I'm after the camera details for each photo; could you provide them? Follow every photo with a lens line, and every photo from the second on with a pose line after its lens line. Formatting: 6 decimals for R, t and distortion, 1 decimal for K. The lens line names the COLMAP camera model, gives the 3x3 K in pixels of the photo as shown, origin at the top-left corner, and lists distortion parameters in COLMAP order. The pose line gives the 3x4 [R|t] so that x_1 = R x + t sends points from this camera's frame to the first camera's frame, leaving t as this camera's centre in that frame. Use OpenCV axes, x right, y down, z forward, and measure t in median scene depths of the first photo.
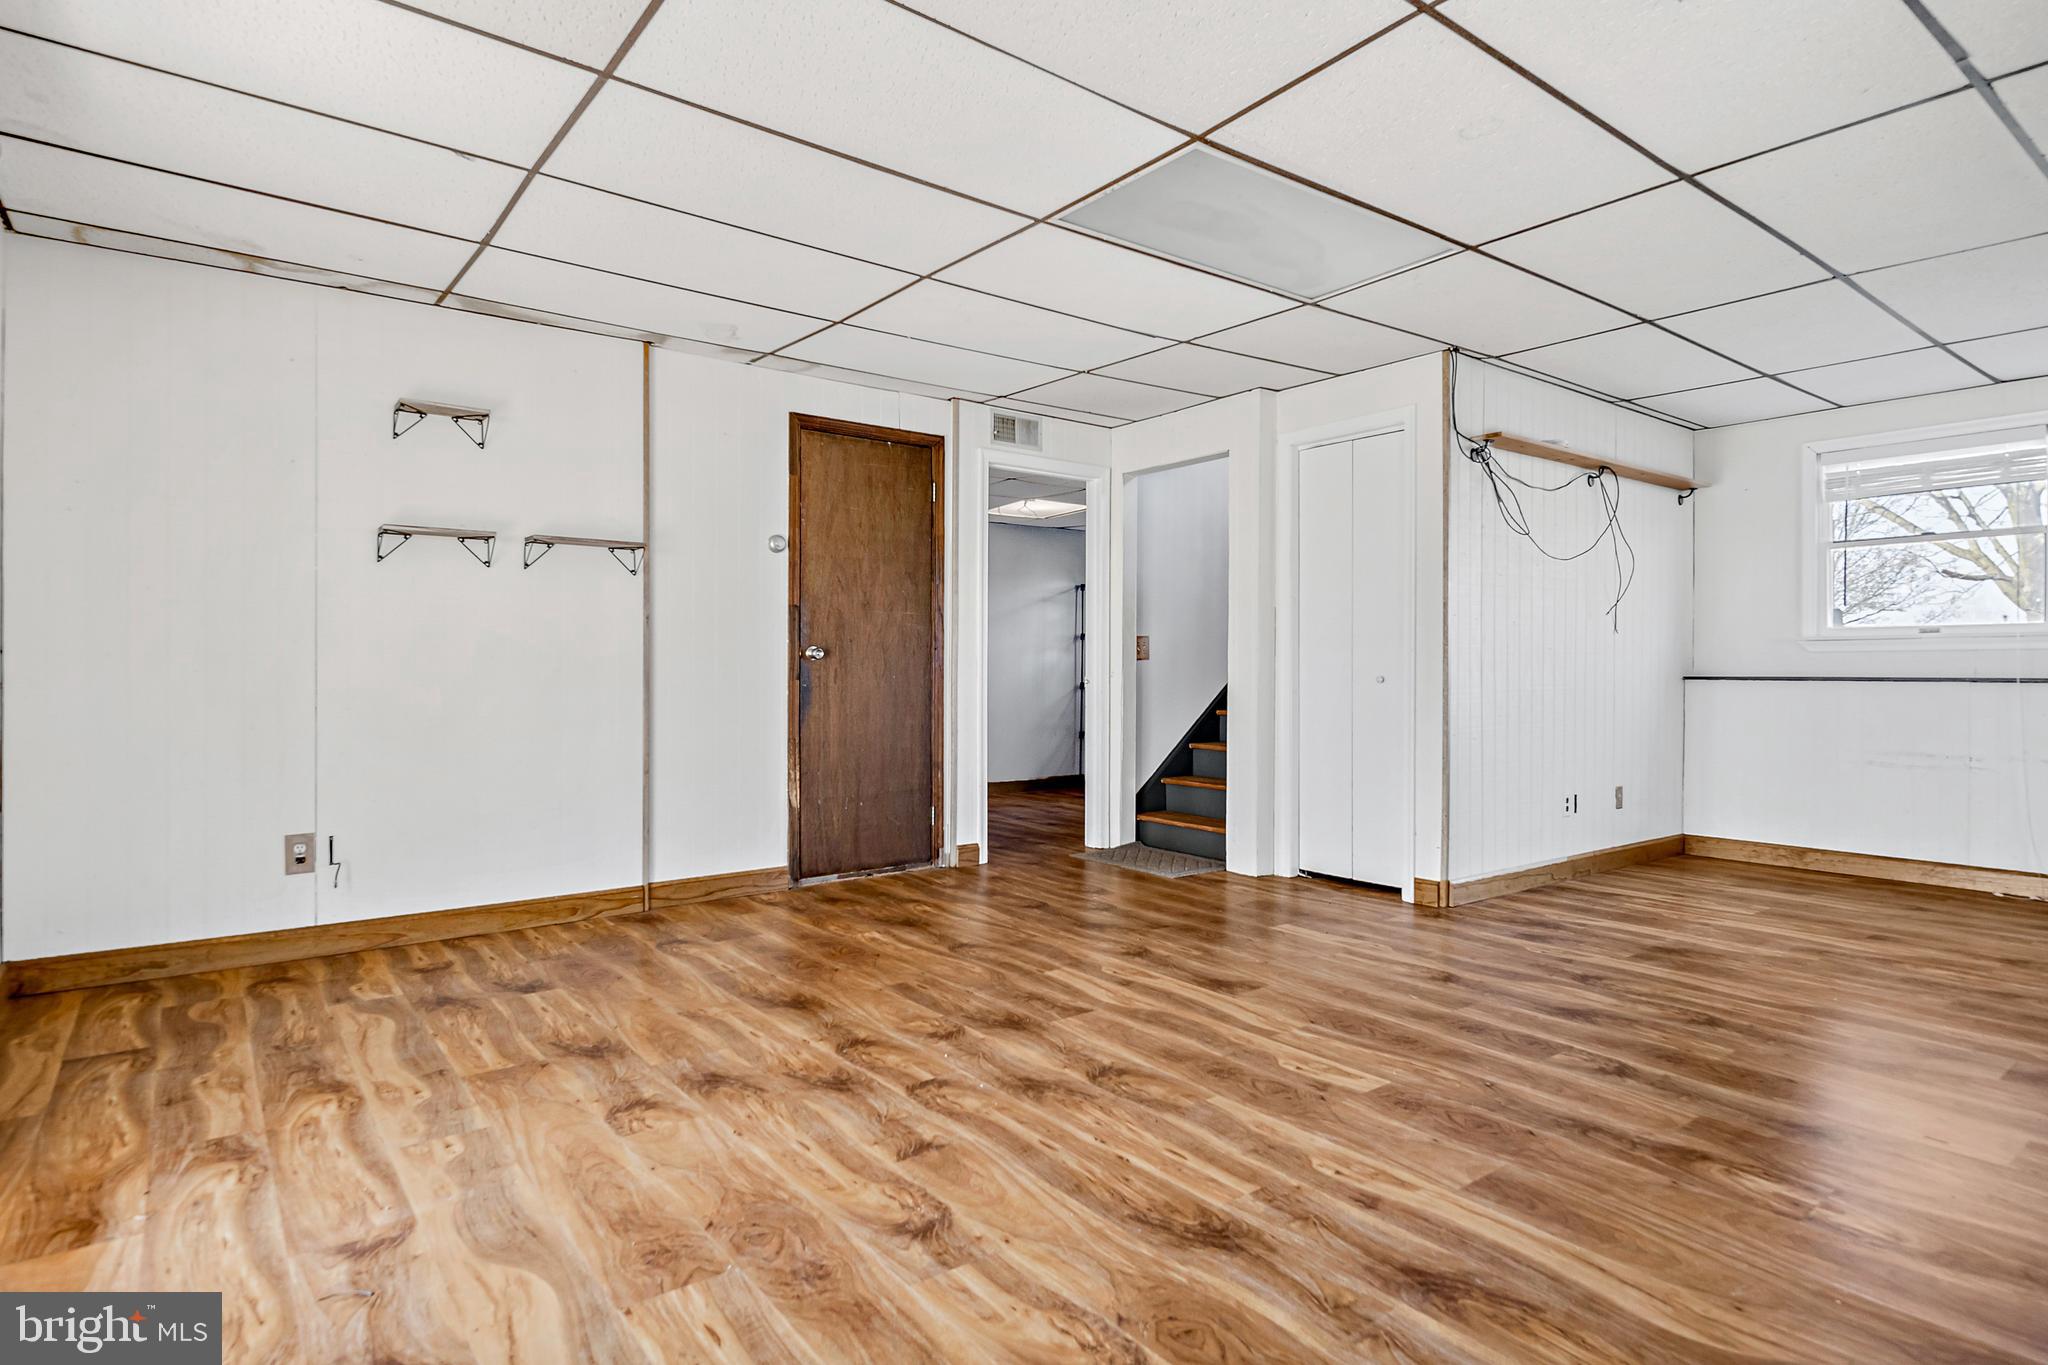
lens RADIAL K [[1090.1, 0, 1029.0], [0, 1090.1, 673.7], [0, 0, 1]] dist [-0.003253, -0.002421]
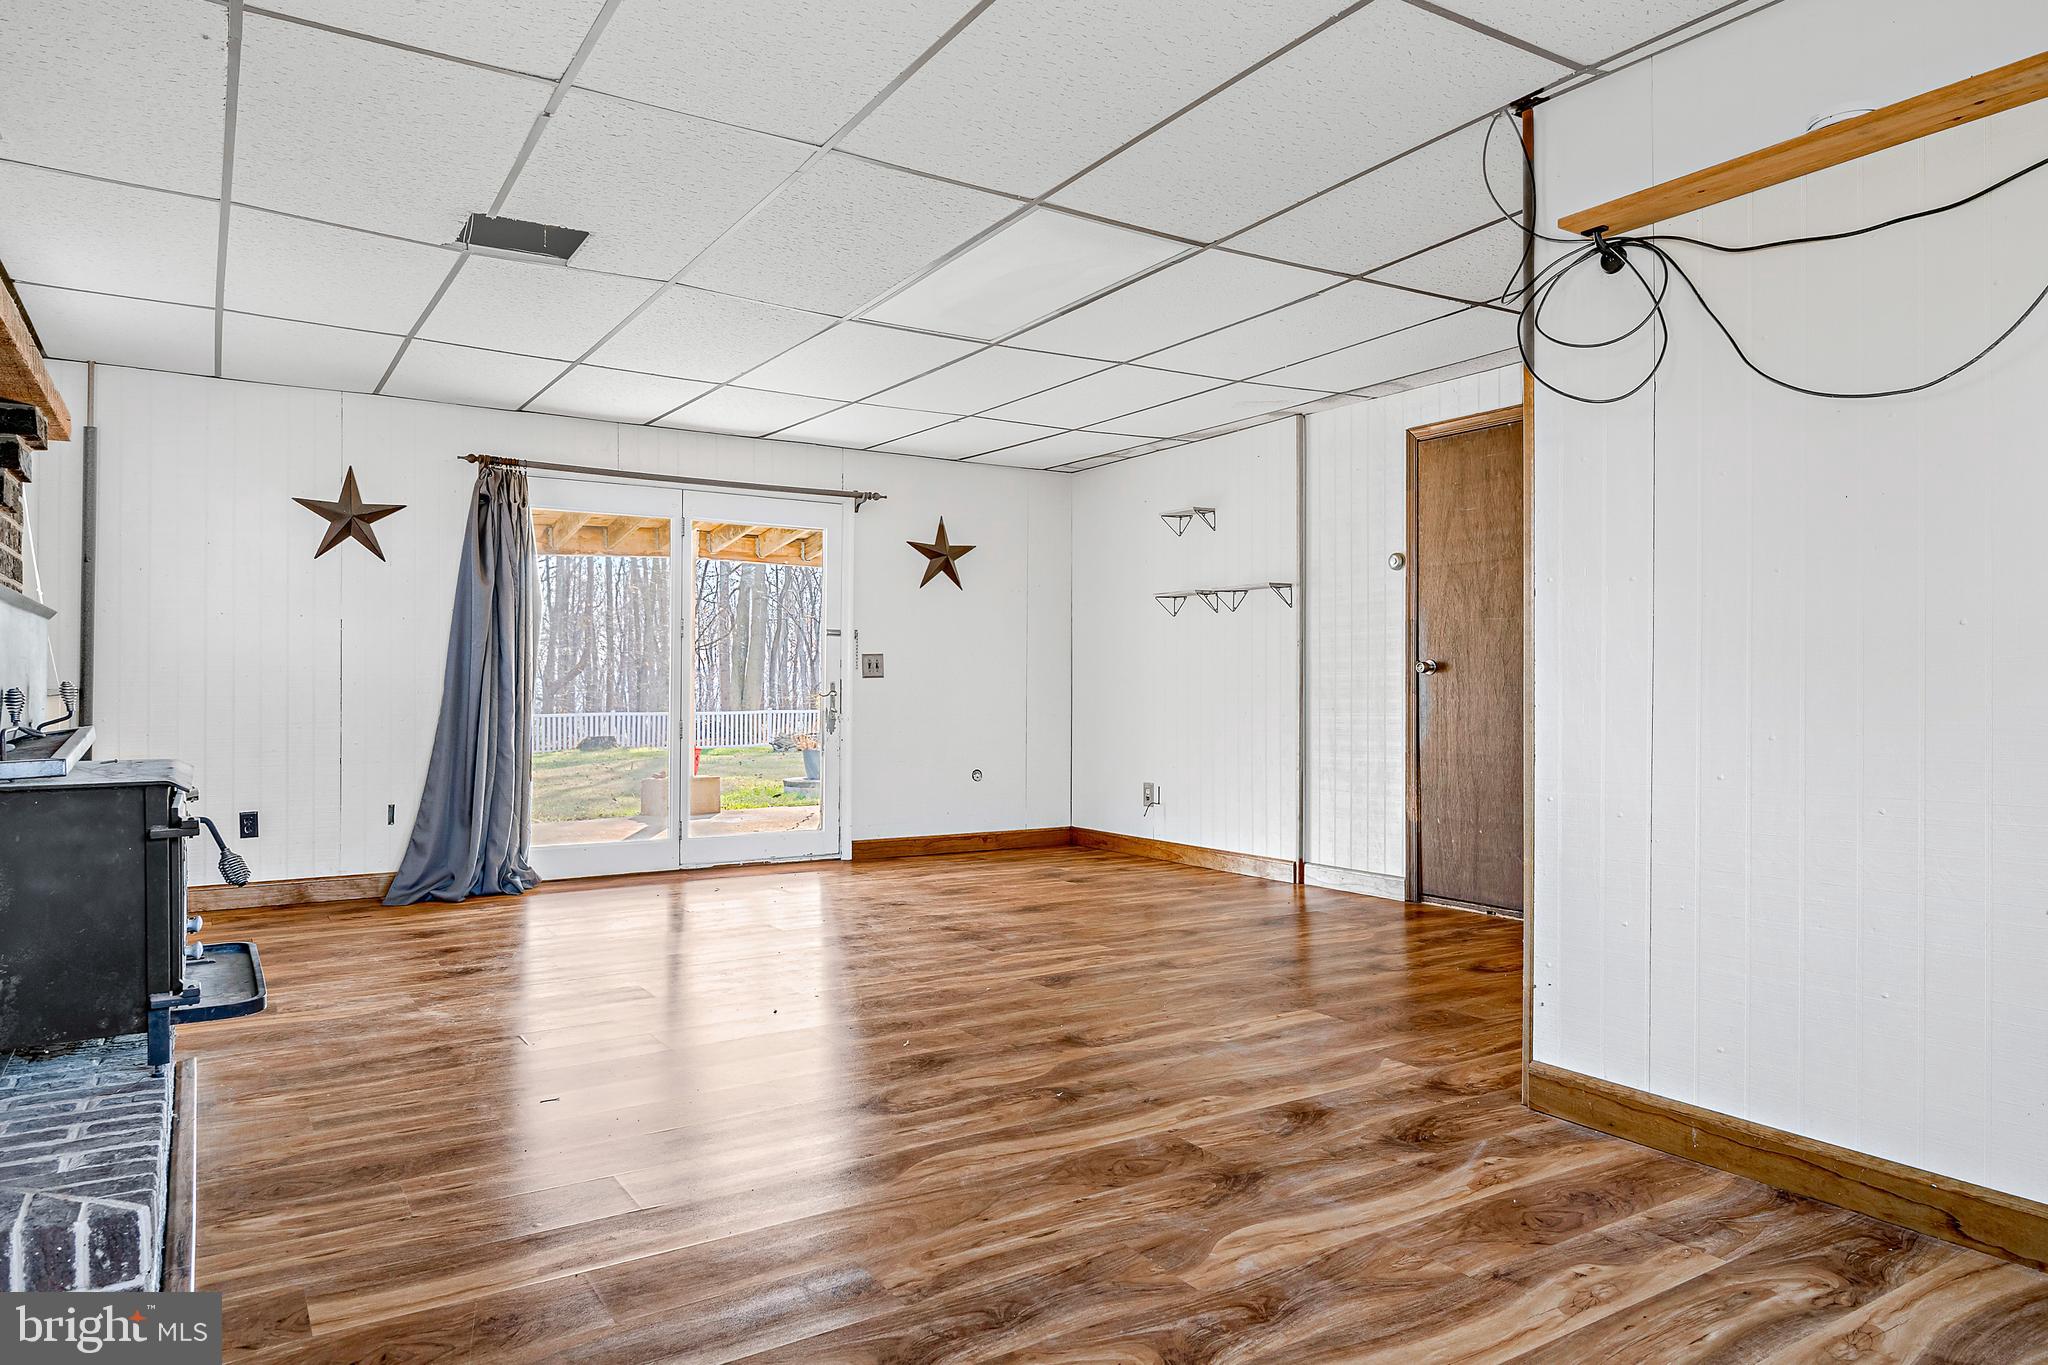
lens RADIAL K [[1291.6, 0, 1026.2], [0, 1291.6, 685.1], [0, 0, 1]] dist [0.002039, 0.000143]
pose [[-0.106910, -0.006893, -0.994245, 0.992148], [-0.007413, 0.999954, -0.006135, 0.007269], [0.994241, 0.006715, -0.106956, 0.765020]]
